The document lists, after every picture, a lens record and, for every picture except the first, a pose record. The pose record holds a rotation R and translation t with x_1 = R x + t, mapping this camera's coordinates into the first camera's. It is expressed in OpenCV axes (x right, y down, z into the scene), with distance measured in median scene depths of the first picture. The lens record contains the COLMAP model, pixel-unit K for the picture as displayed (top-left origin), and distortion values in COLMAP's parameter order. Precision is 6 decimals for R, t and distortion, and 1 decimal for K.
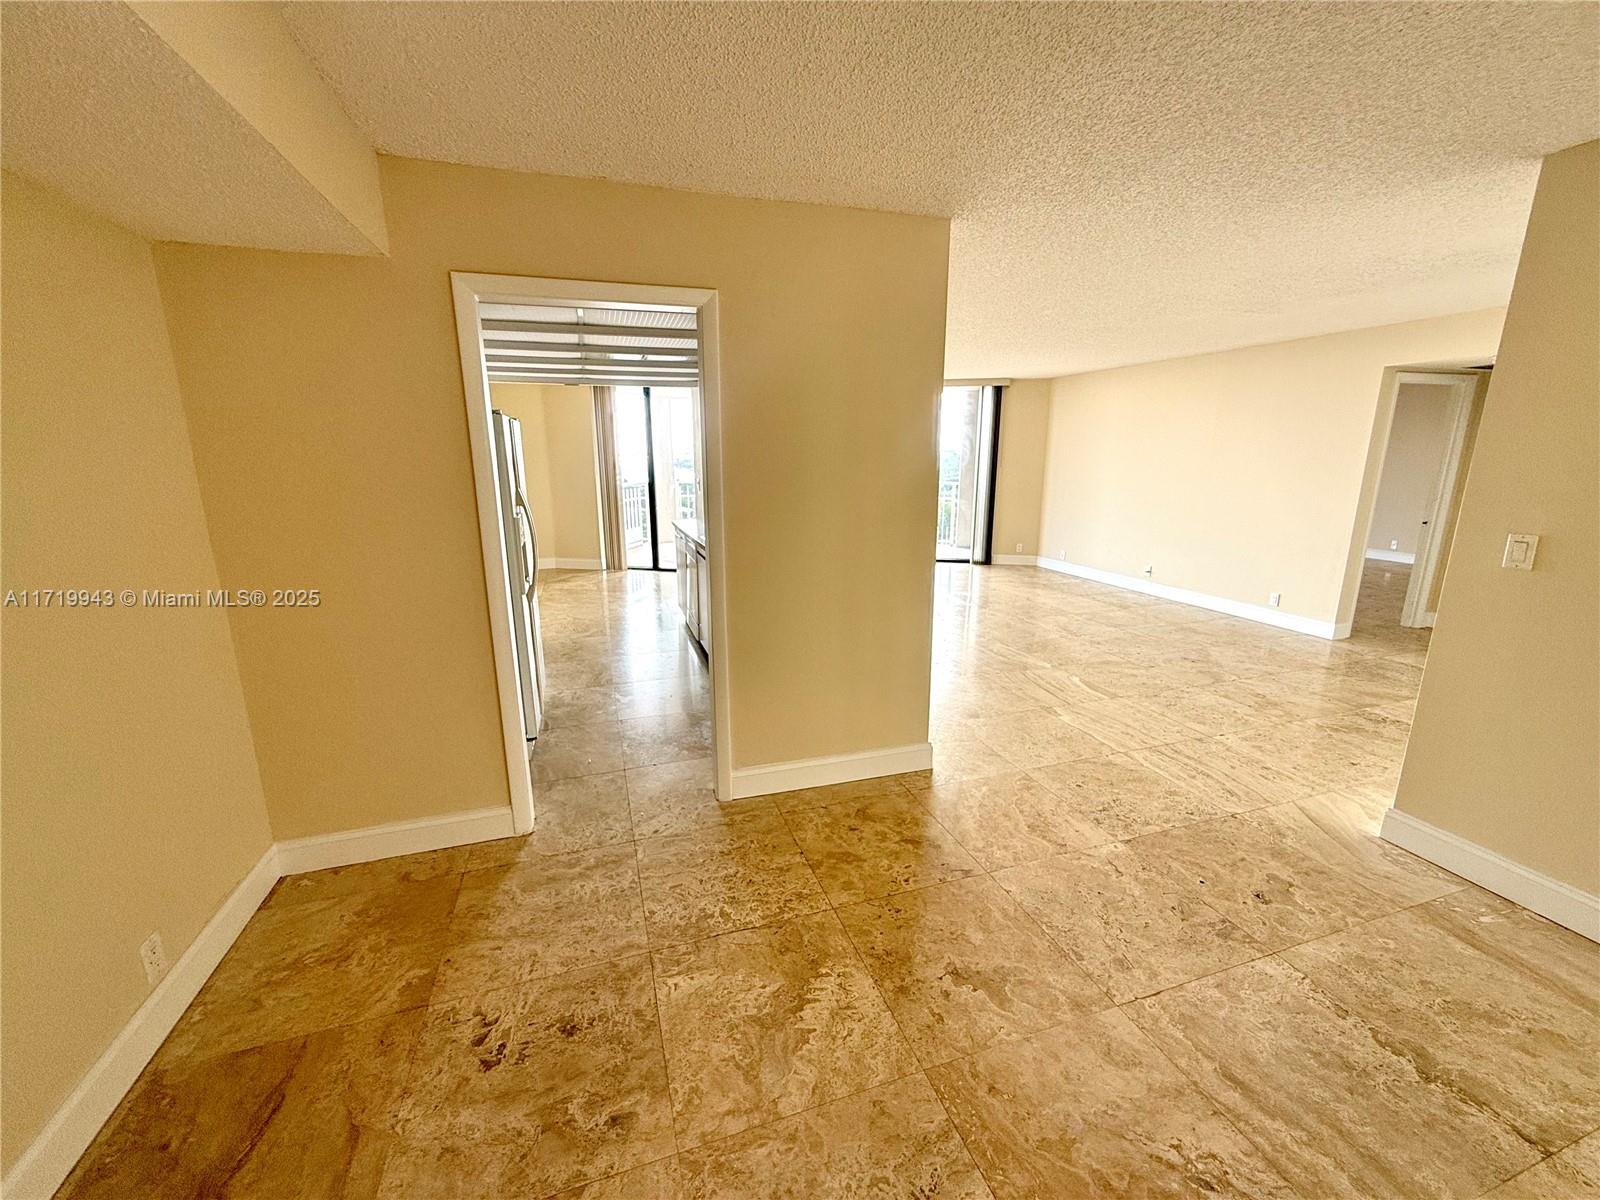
lens RADIAL K [[643.7, 0, 796.0], [0, 643.7, 599.6], [0, 0, 1]] dist [-0.003380, -0.000349]
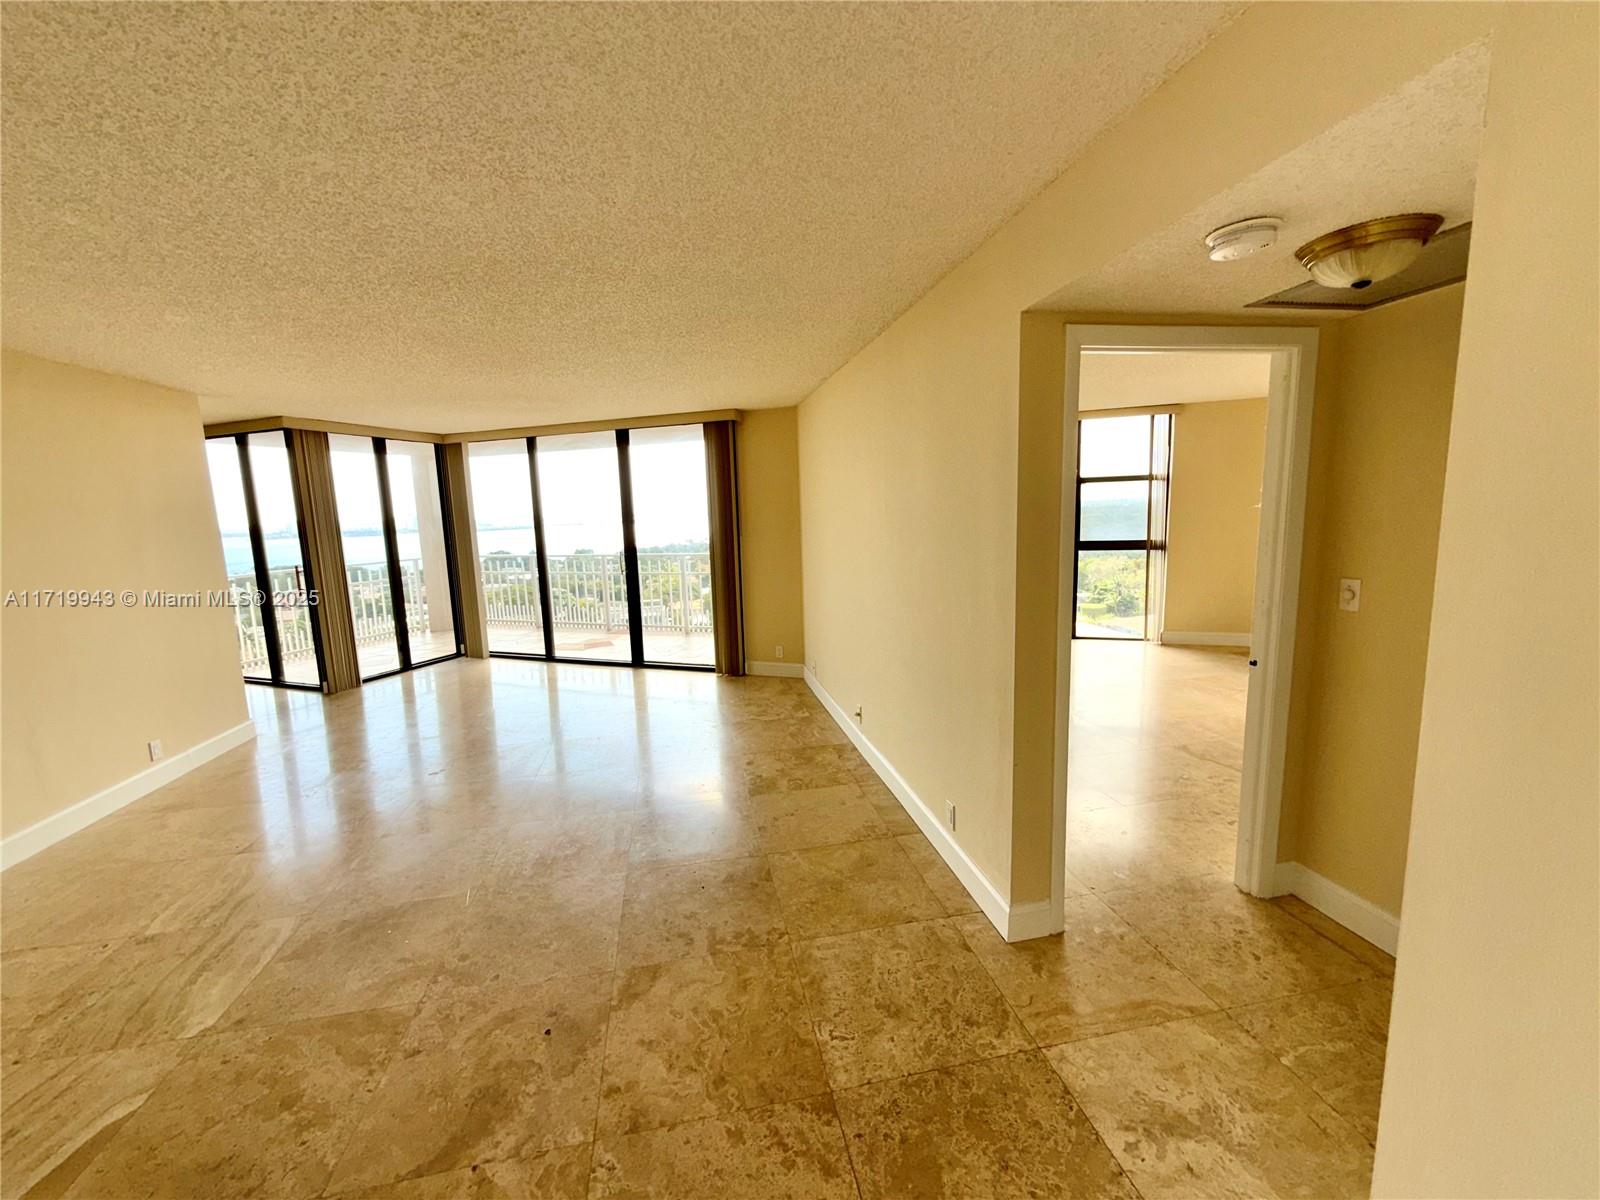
lens RADIAL K [[643.7, 0, 800.5], [0, 643.7, 607.0], [0, 0, 1]] dist [-0.003380, -0.000349]
pose [[0.990746, -0.018085, -0.134520, 0.813635], [0.008019, 0.997152, -0.074997, -0.135894], [0.135493, 0.073224, 0.988069, 0.584470]]
